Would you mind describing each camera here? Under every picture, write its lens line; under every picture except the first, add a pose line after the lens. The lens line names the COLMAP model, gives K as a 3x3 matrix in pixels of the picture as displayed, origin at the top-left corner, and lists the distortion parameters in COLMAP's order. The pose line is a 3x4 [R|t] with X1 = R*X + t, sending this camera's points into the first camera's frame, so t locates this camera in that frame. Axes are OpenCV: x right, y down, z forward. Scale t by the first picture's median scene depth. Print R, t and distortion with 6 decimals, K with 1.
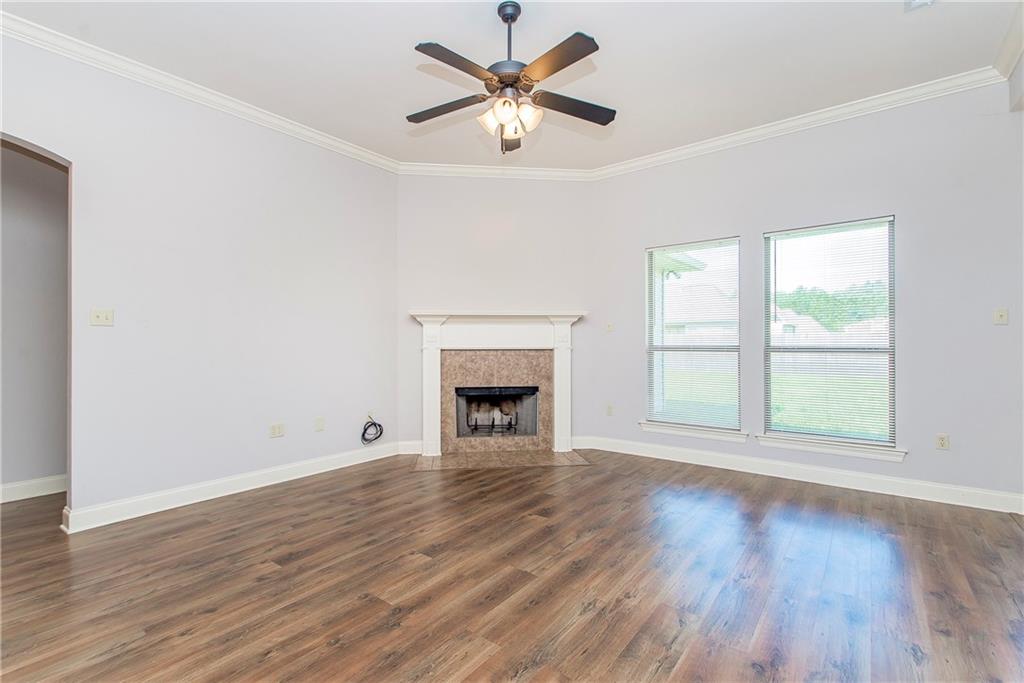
lens RADIAL K [[465.1, 0, 506.7], [0, 465.1, 339.2], [0, 0, 1]] dist [0.003070, 0.000229]
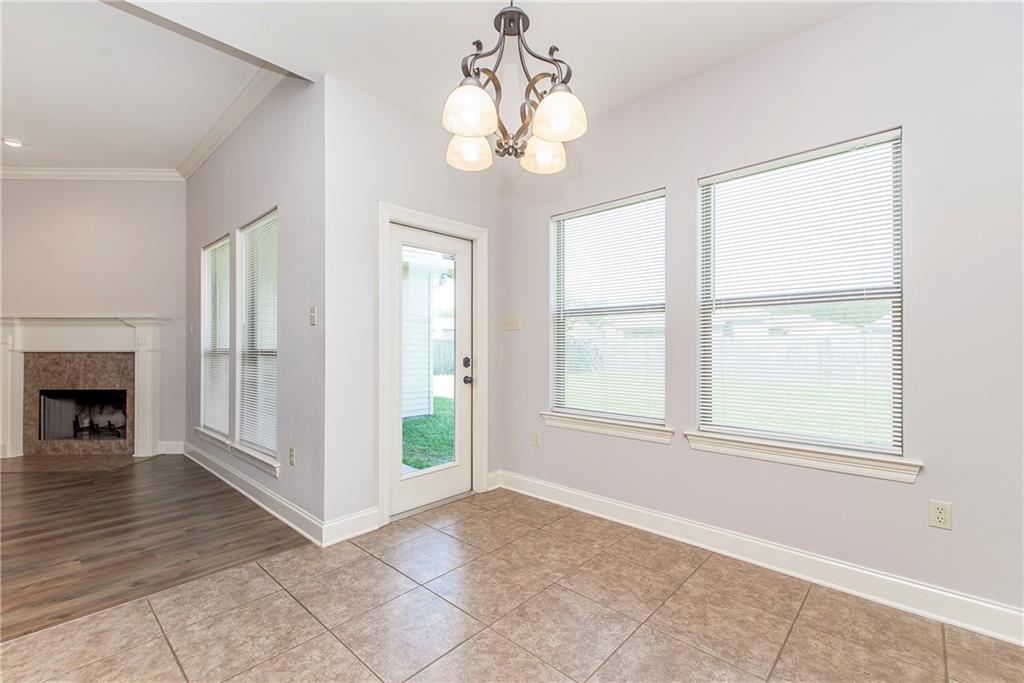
lens RADIAL K [[451.5, 0, 512.0], [0, 451.5, 341.5], [0, 0, 1]] dist [-0.006206, -0.000277]
pose [[0.995151, 0.000498, -0.098355, 1.123985], [-0.000558, 1.000000, -0.000577, -0.000618], [0.098354, 0.000629, 0.995151, 0.156318]]
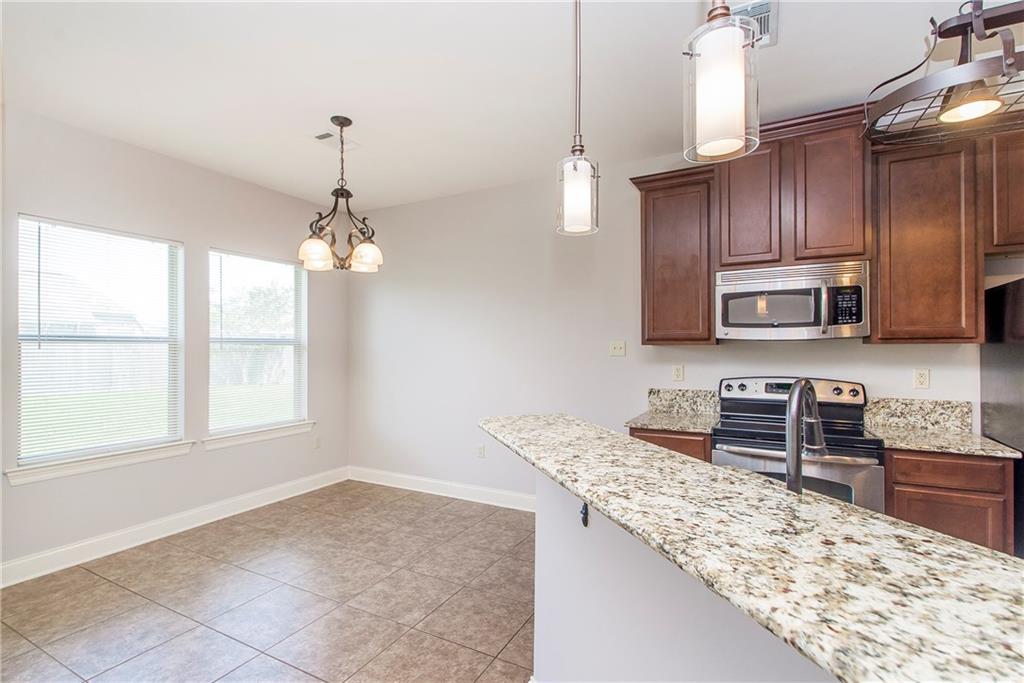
lens RADIAL K [[466.9, 0, 509.0], [0, 466.9, 345.4], [0, 0, 1]] dist [0.015873, -0.000226]
pose [[-0.171125, 0.007533, 0.985221, 0.410145], [-0.006639, 0.999939, -0.008799, -0.038917], [-0.985227, -0.008046, -0.171064, 0.393839]]
